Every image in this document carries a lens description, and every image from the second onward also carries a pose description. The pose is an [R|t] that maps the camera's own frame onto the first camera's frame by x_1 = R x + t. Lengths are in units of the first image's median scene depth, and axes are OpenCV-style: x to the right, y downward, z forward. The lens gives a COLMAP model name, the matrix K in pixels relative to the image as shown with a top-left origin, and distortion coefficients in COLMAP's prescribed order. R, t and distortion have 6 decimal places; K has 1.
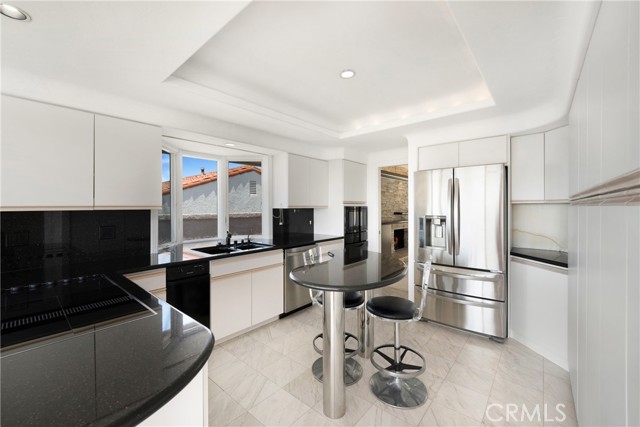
lens RADIAL K [[257.2, 0, 321.7], [0, 257.2, 207.7], [0, 0, 1]] dist [0.001405, -0.000043]
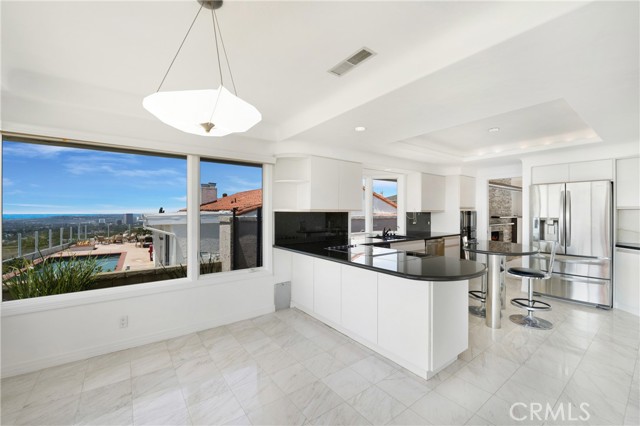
lens RADIAL K [[273.6, 0, 306.7], [0, 273.6, 214.5], [0, 0, 1]] dist [0.013209, 0.001104]
pose [[0.977238, 0.006901, -0.212035, -0.502717], [-0.005913, 0.999969, 0.005293, 0.014629], [0.212065, -0.003919, 0.977248, -0.716749]]
